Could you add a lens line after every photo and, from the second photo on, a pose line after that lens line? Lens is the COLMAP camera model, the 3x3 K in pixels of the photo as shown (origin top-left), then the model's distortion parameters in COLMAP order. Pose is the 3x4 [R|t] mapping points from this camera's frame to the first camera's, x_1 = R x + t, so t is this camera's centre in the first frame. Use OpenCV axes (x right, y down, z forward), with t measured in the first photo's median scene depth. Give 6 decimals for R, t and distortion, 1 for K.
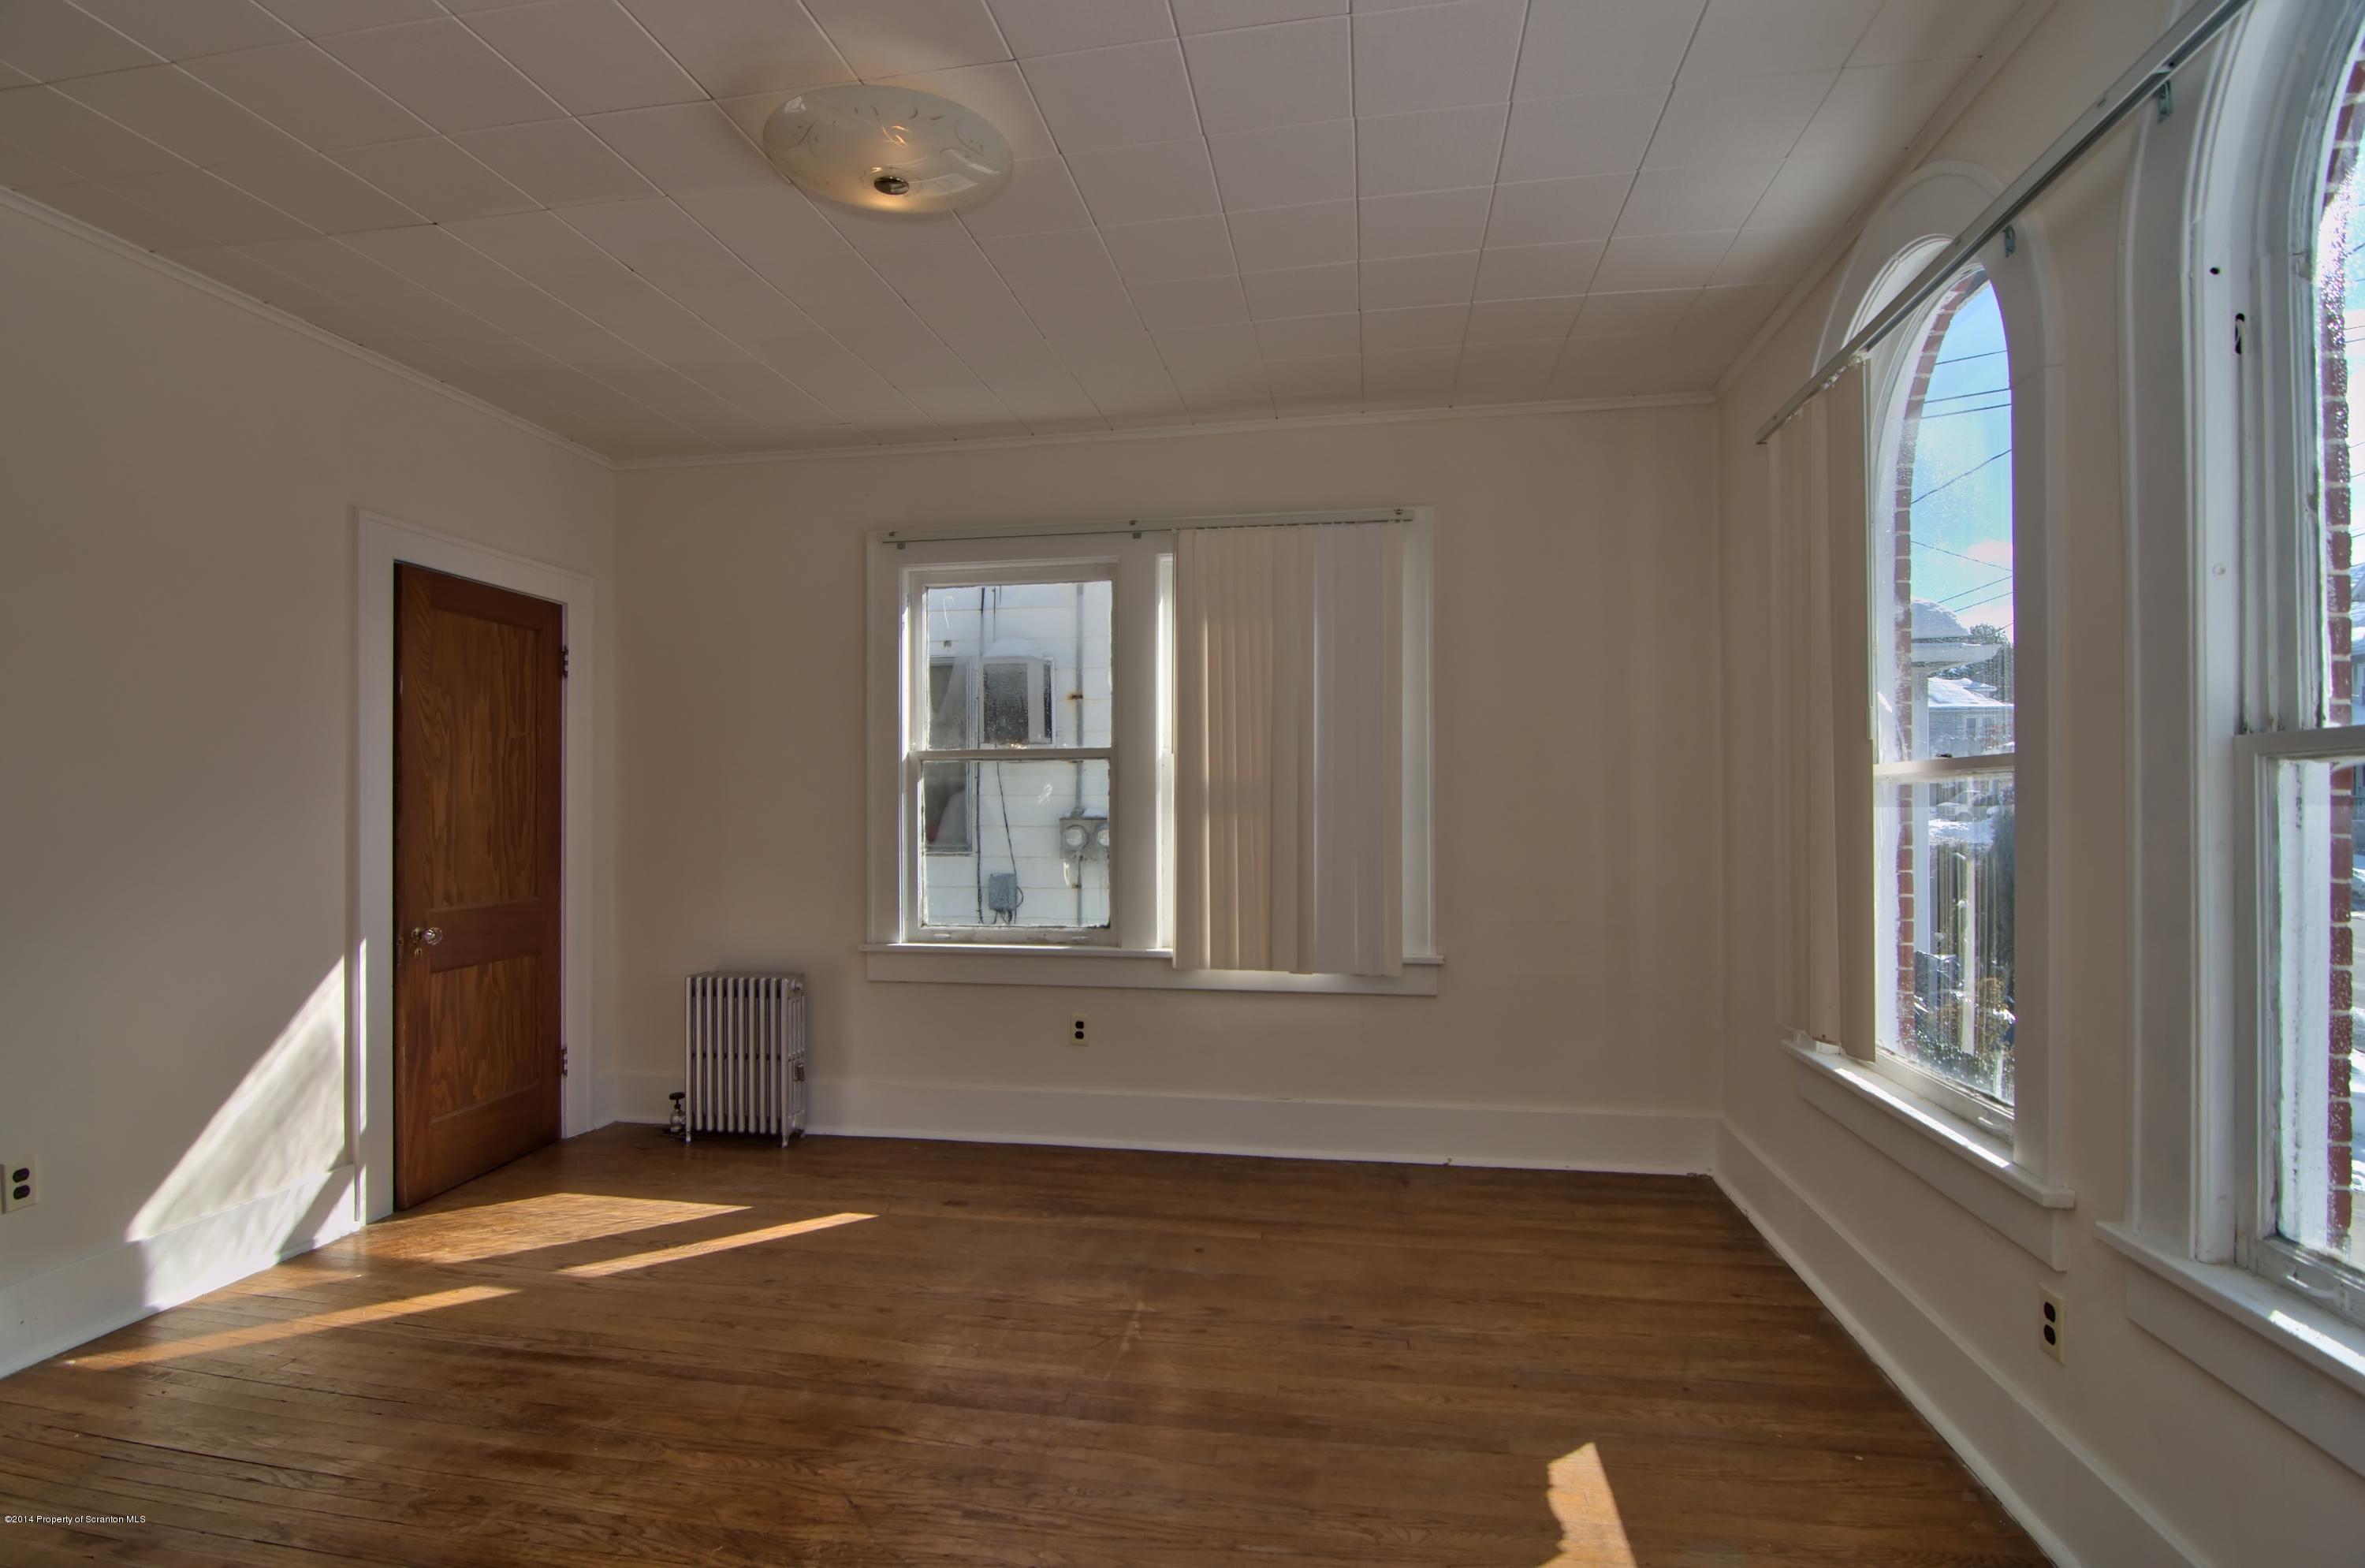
lens RADIAL K [[1119.5, 0, 1179.5], [0, 1119.5, 799.9], [0, 0, 1]] dist [-0.028920, -0.000142]
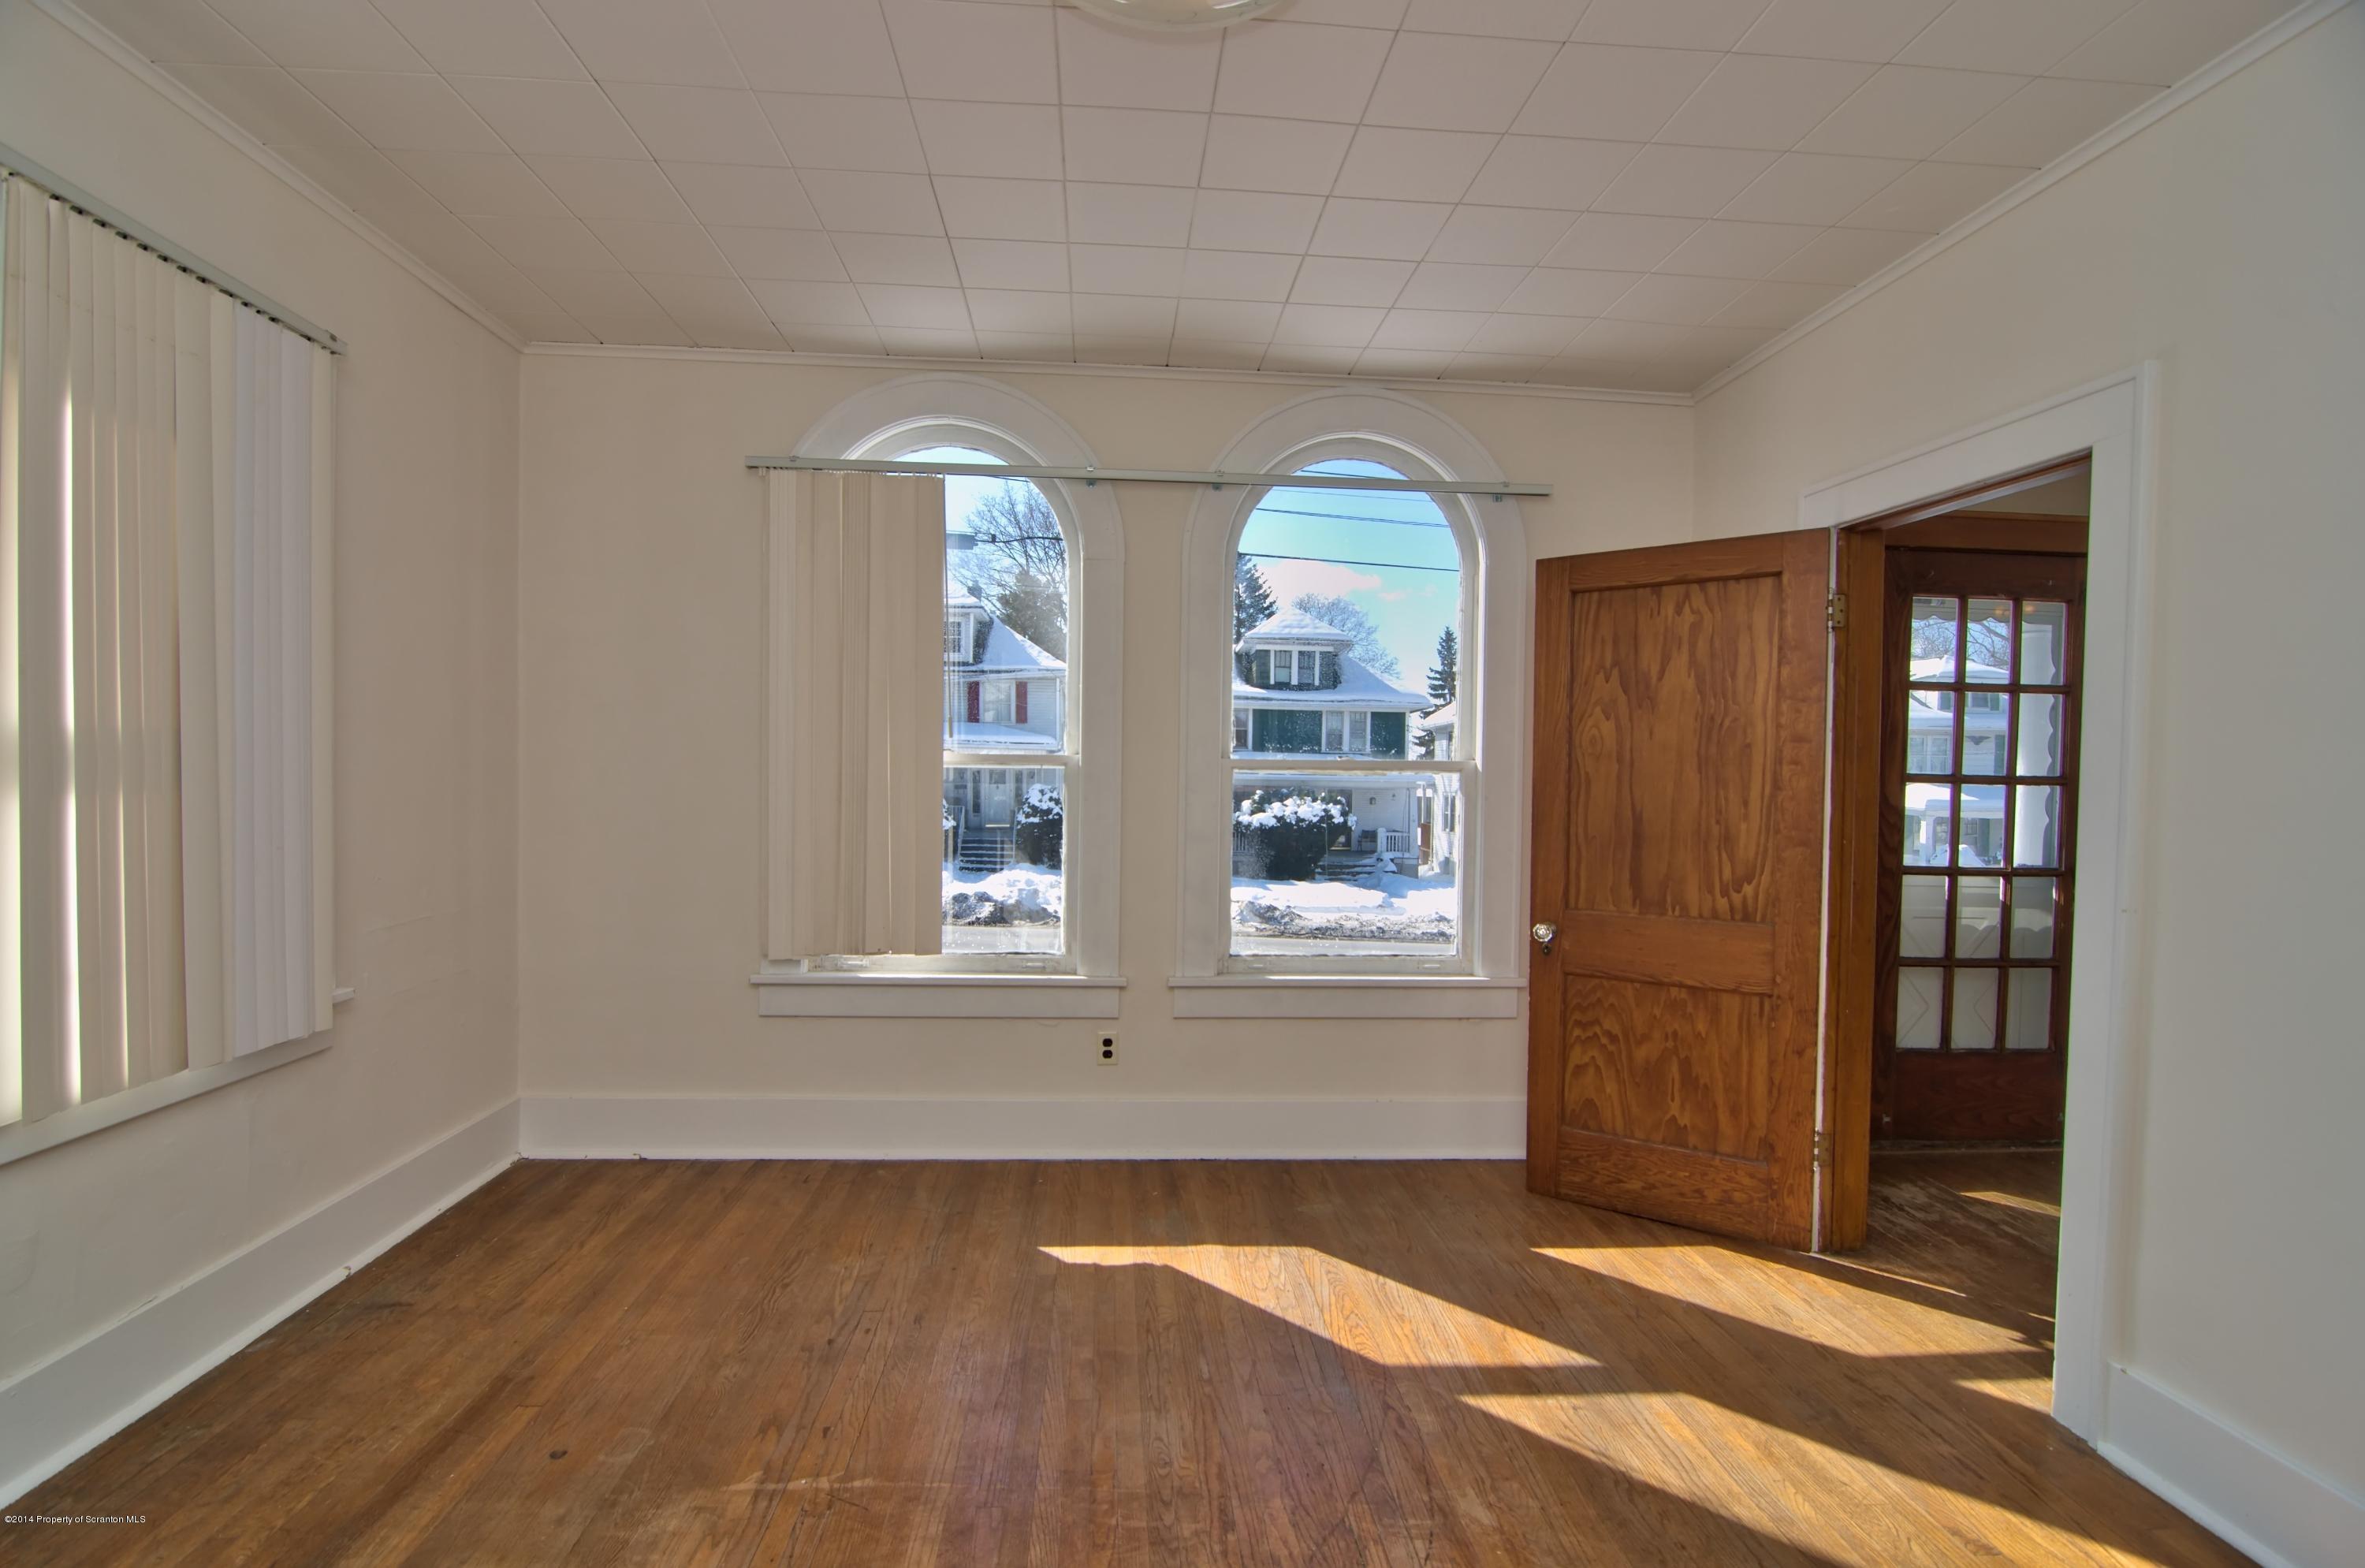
lens RADIAL K [[1119.5, 0, 1179.5], [0, 1119.5, 799.9], [0, 0, 1]] dist [-0.028920, -0.000142]
pose [[-0.225549, -0.028283, 0.973821, -0.714279], [-0.018939, 0.999517, 0.024643, -0.009278], [-0.974048, -0.012885, -0.225976, 0.818618]]
